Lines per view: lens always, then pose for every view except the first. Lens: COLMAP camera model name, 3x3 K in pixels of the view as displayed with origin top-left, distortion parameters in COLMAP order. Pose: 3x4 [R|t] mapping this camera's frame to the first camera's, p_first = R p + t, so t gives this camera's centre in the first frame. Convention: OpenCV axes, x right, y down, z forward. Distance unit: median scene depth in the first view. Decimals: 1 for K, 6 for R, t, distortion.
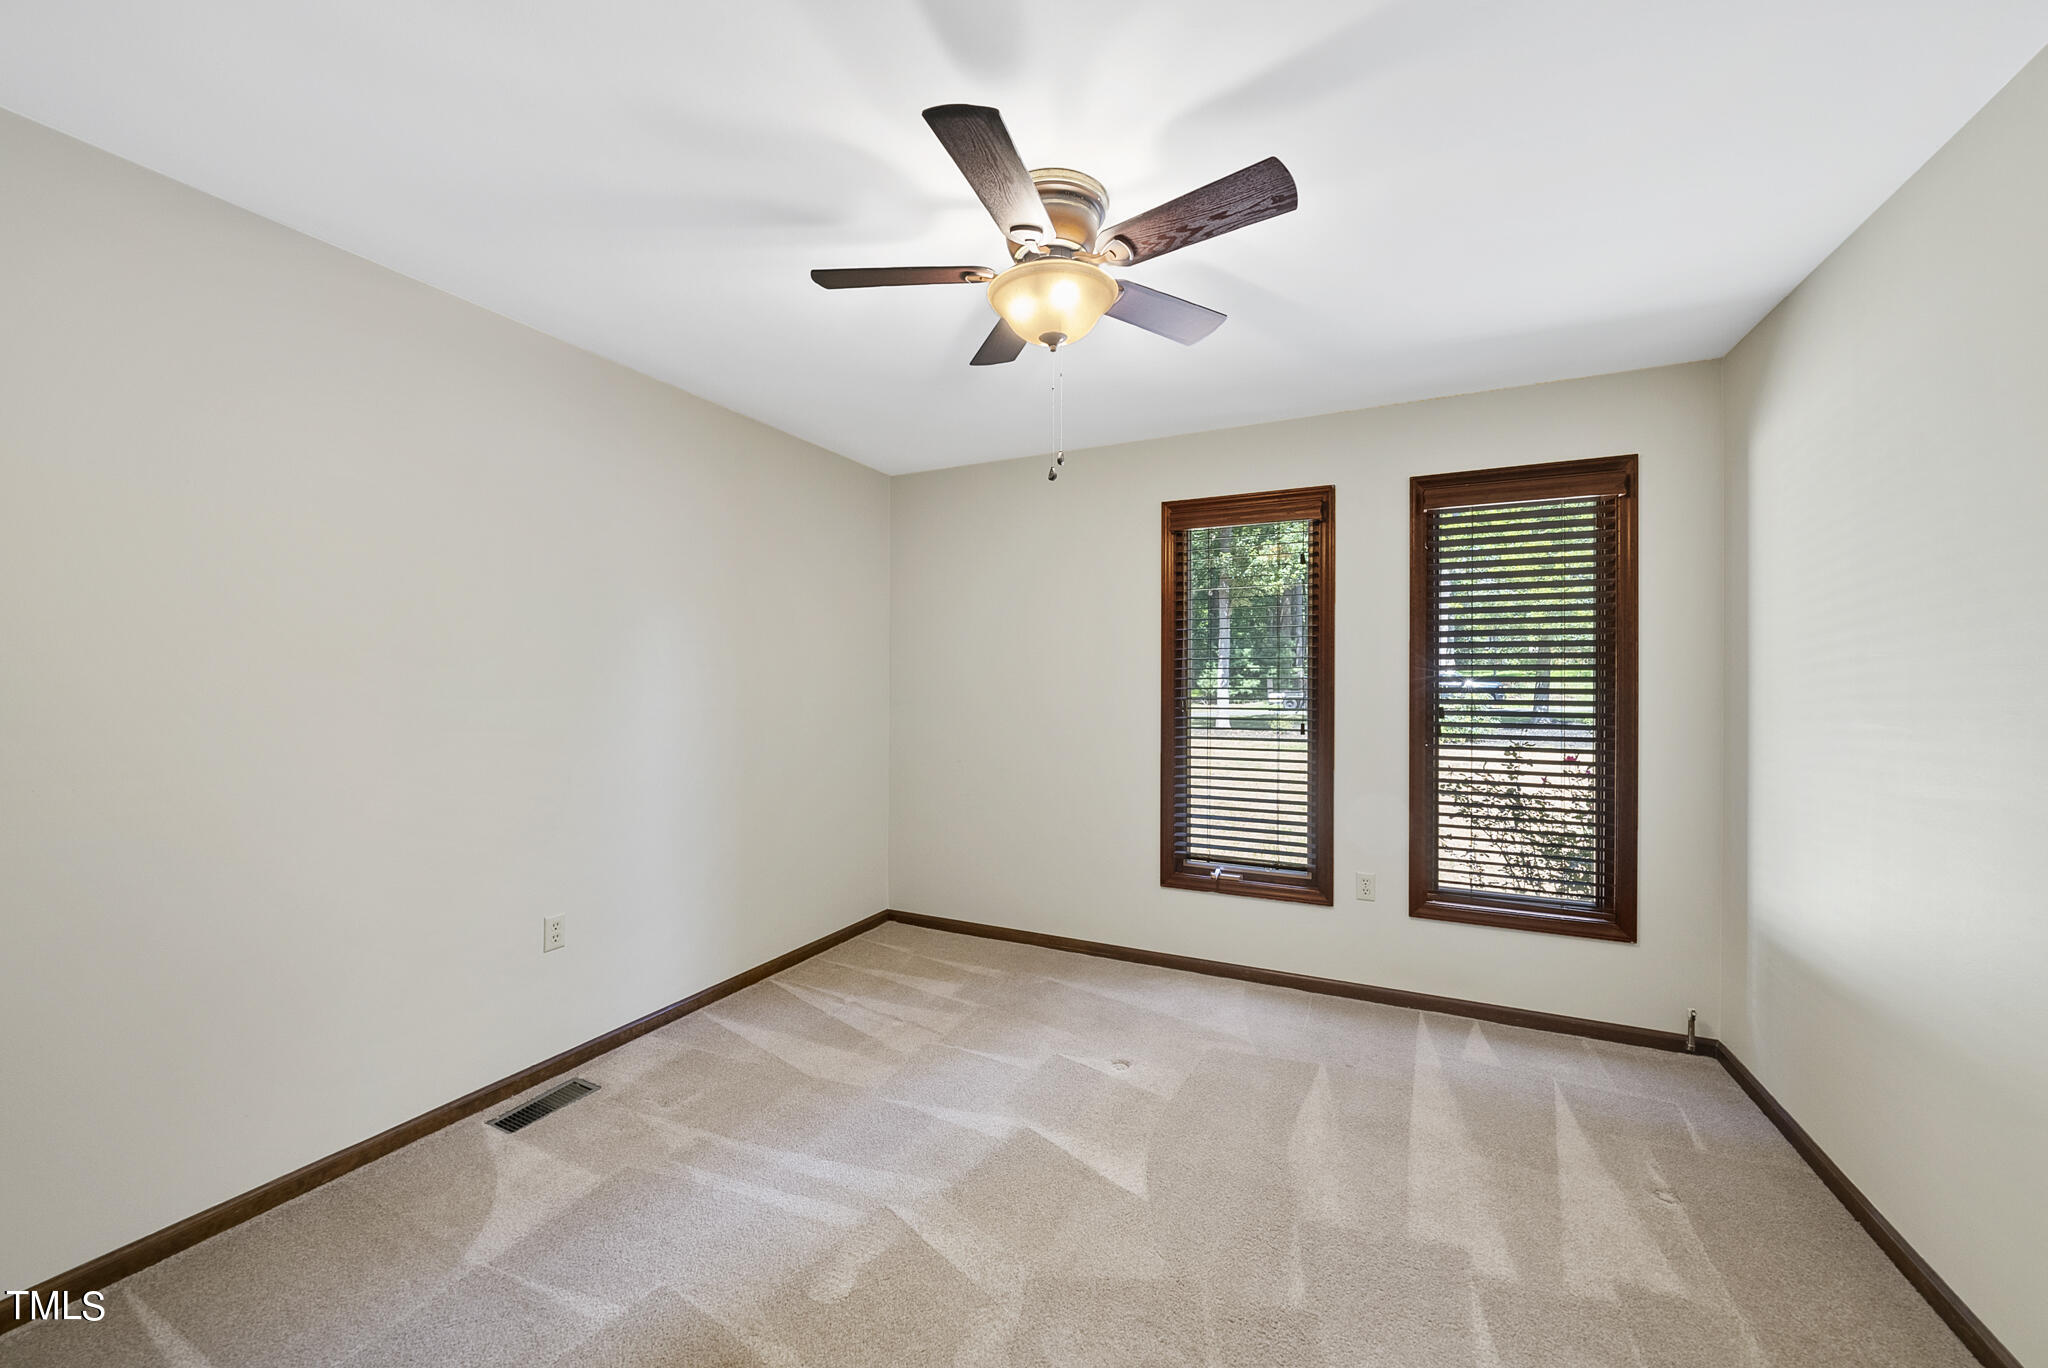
lens RADIAL K [[727.4, 0, 1011.6], [0, 727.4, 684.8], [0, 0, 1]] dist [0.000350, -0.000225]
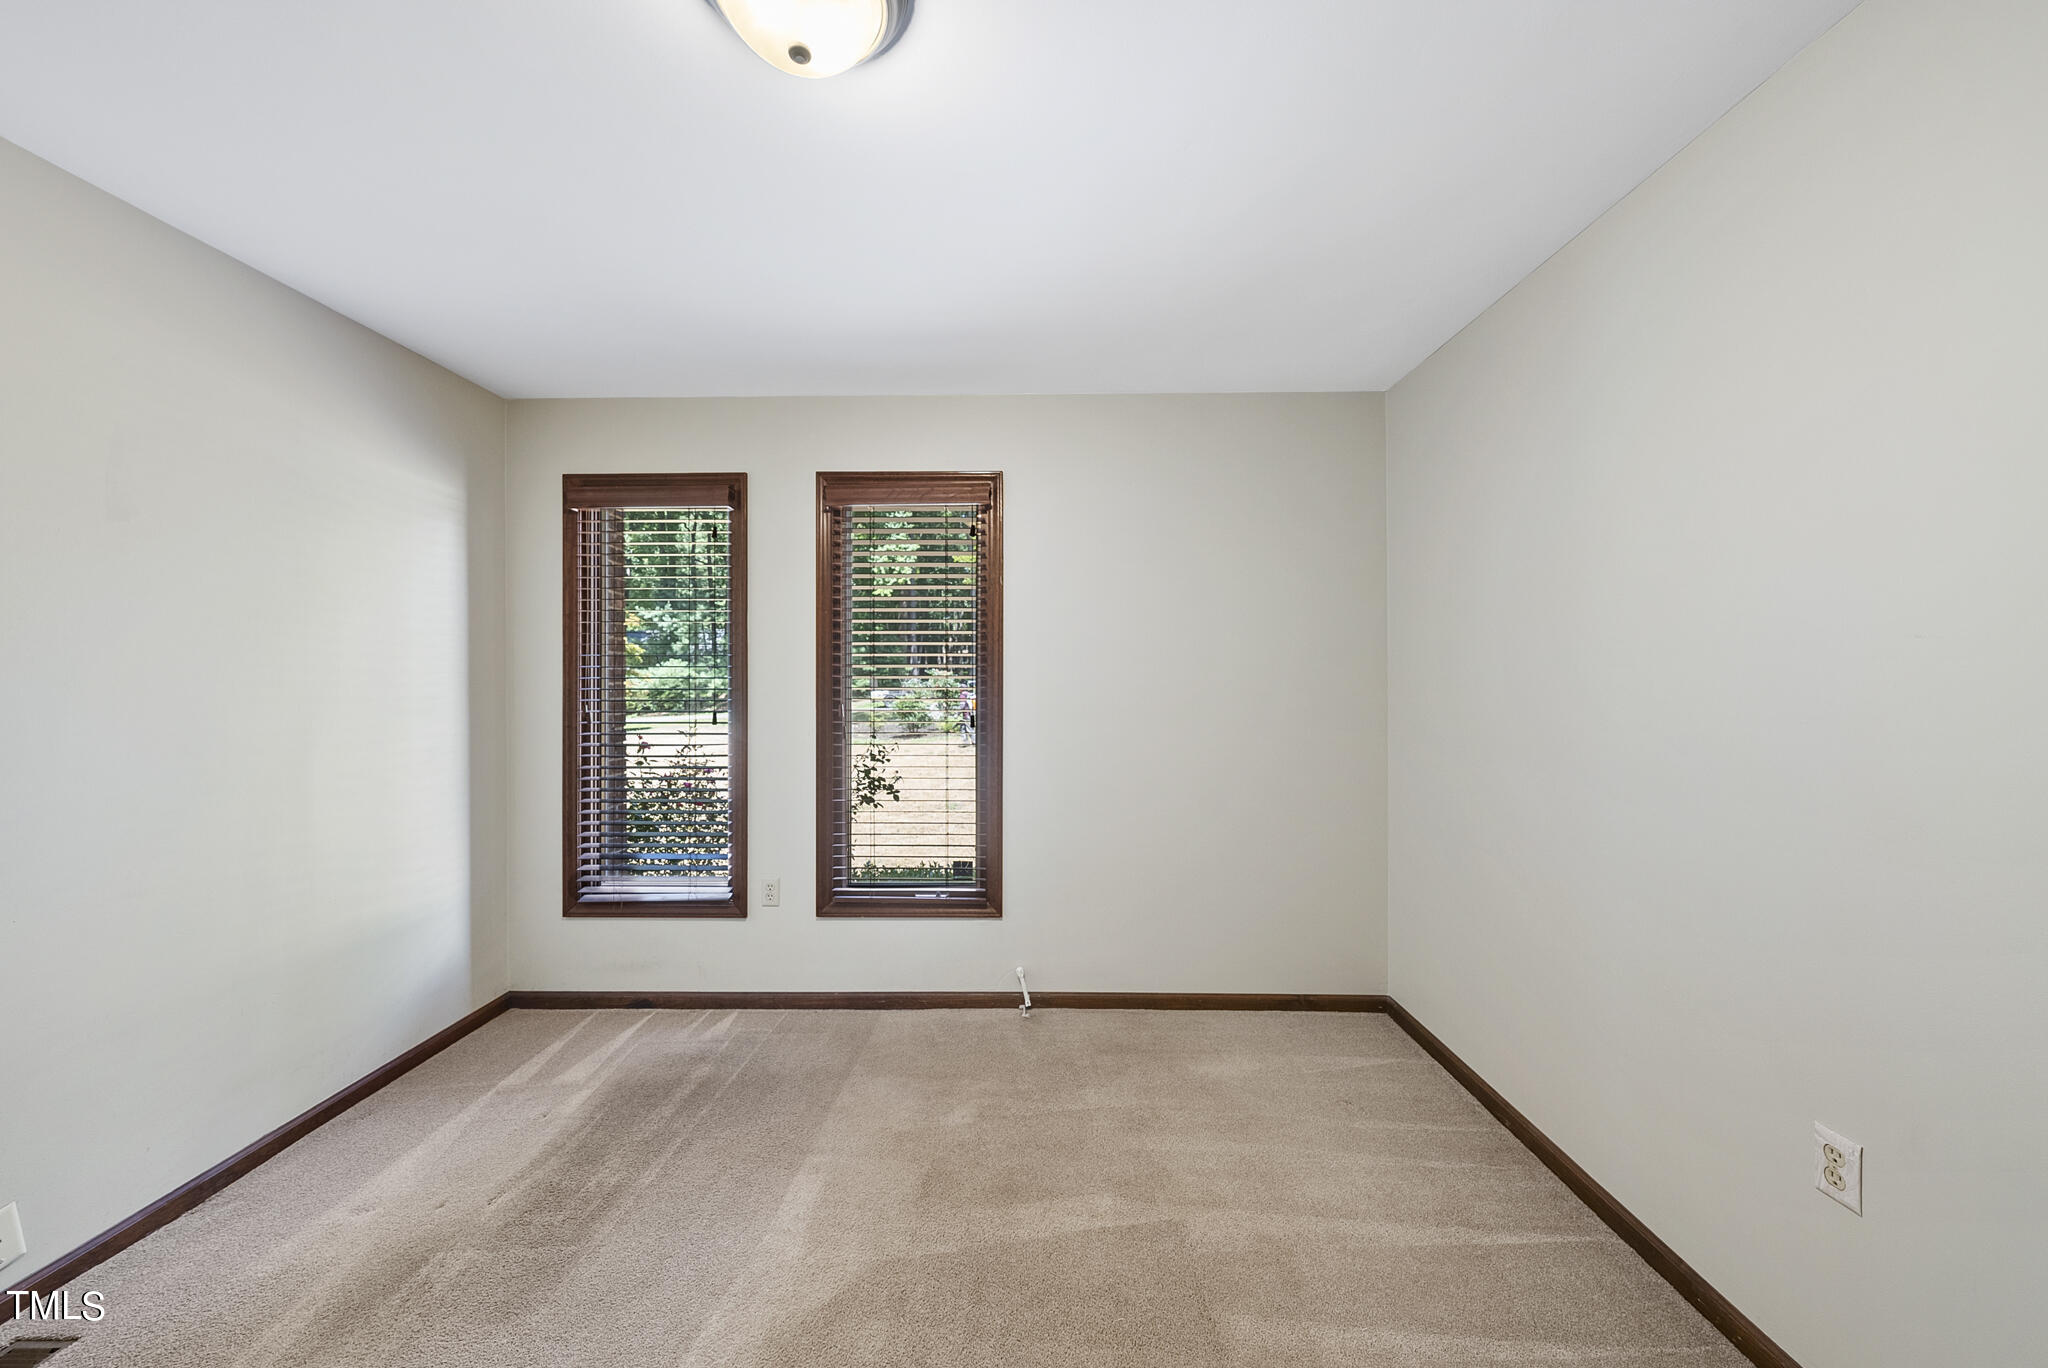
lens RADIAL K [[727.4, 0, 1019.9], [0, 727.4, 683.5], [0, 0, 1]] dist [0.000350, -0.000225]
pose [[0.919773, -0.004442, 0.392427, 0.420648], [0.004131, 0.999990, 0.001635, 0.001017], [-0.392430, 0.000117, 0.919782, -0.013514]]
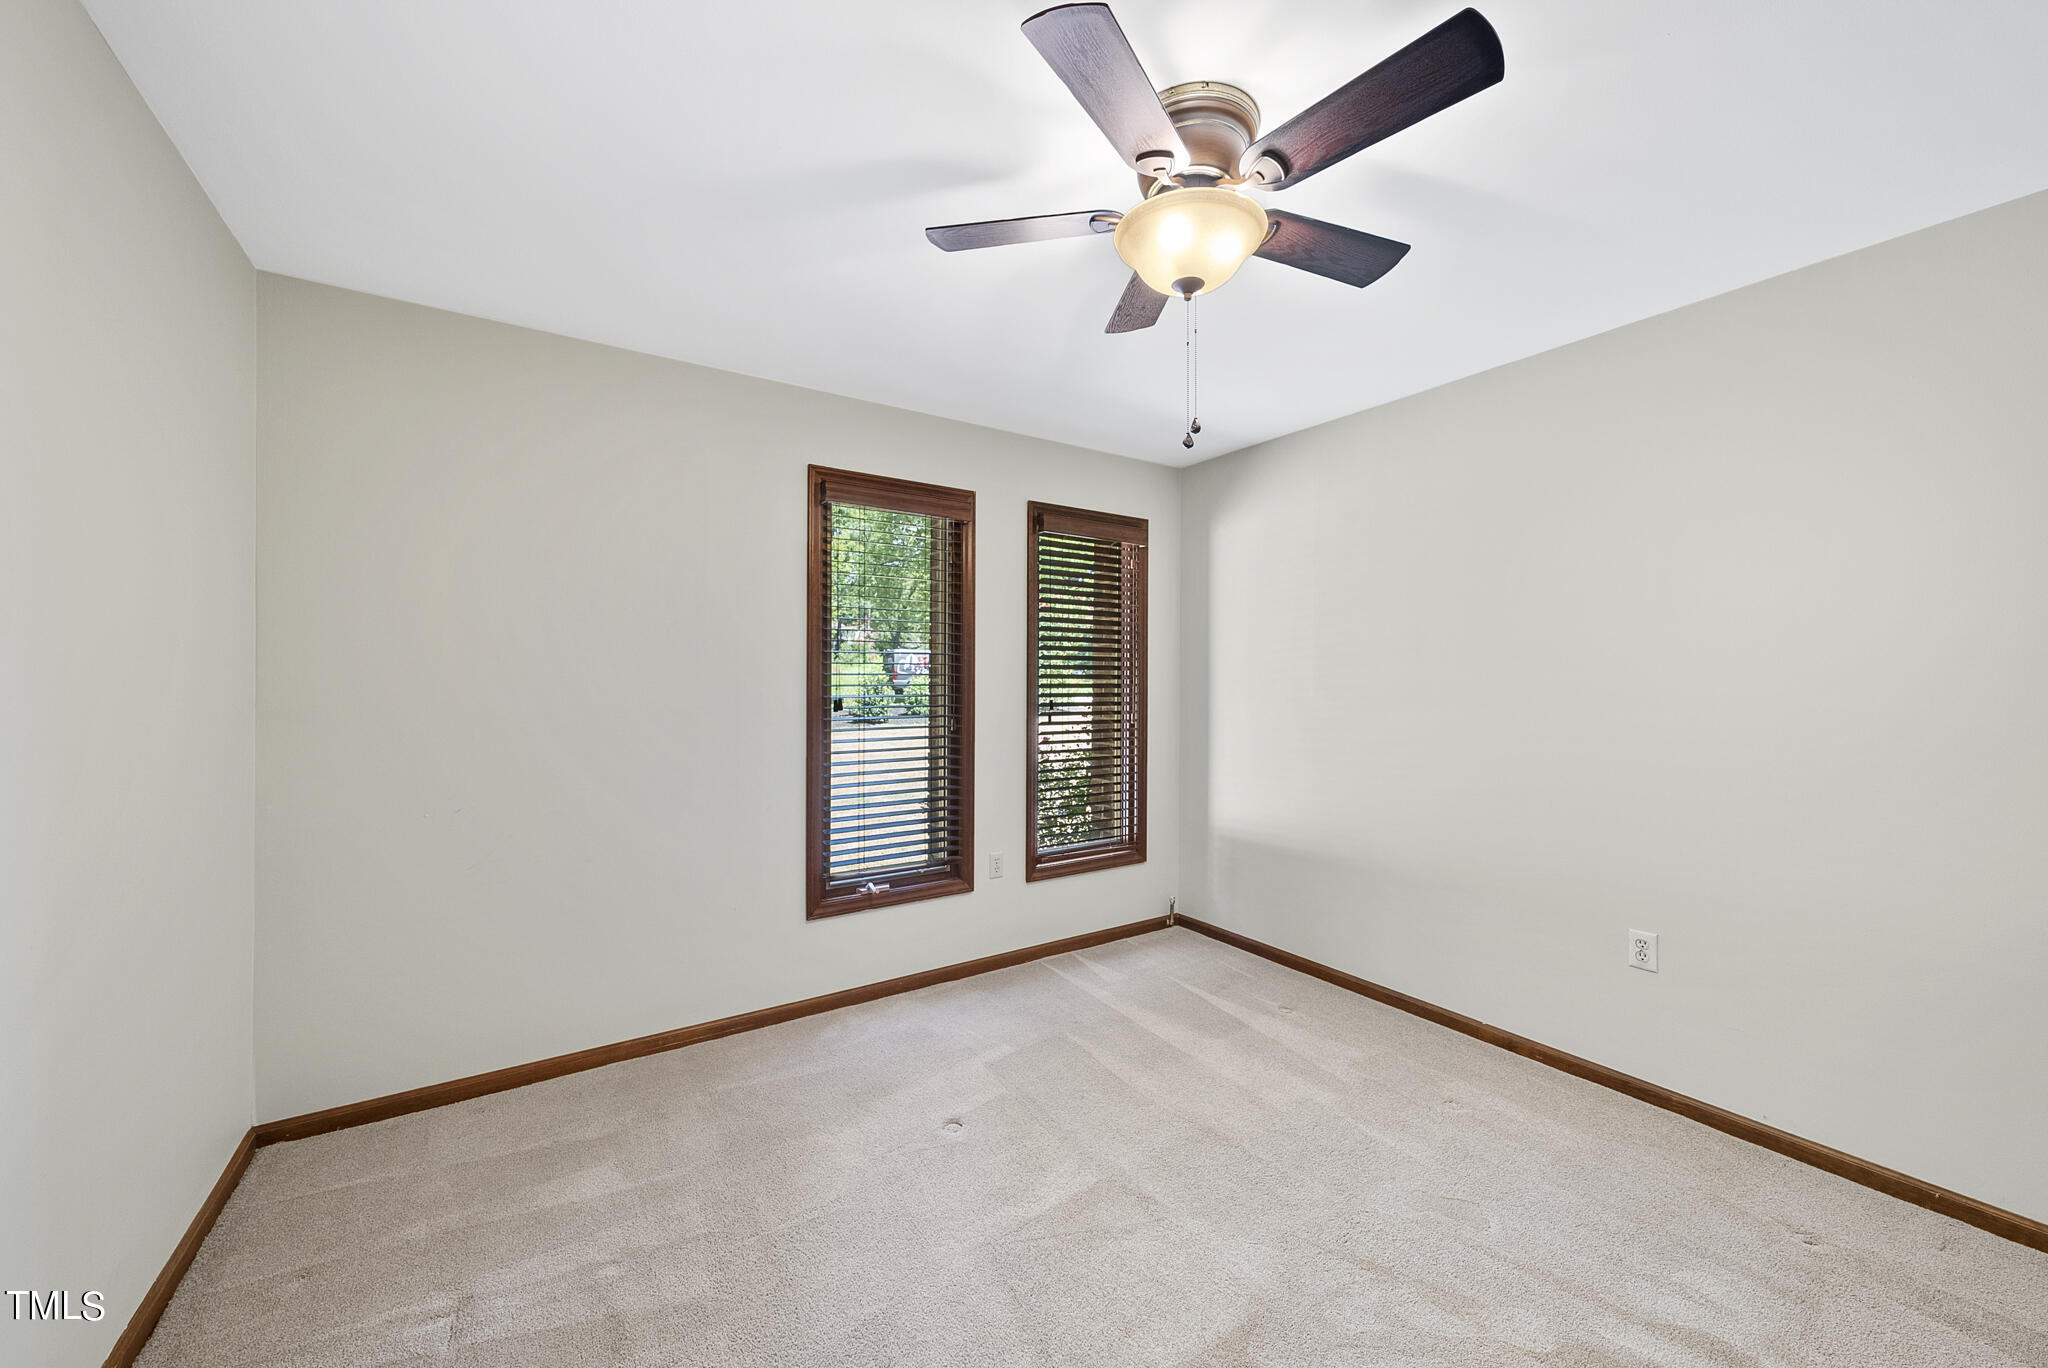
lens RADIAL K [[727.4, 0, 1060.0], [0, 727.4, 685.4], [0, 0, 1]] dist [0.000350, -0.000225]
pose [[0.532187, -0.005757, 0.846607, -0.405283], [-0.000564, 0.999974, 0.007154, -0.001588], [-0.846627, -0.004285, 0.532170, 0.352910]]
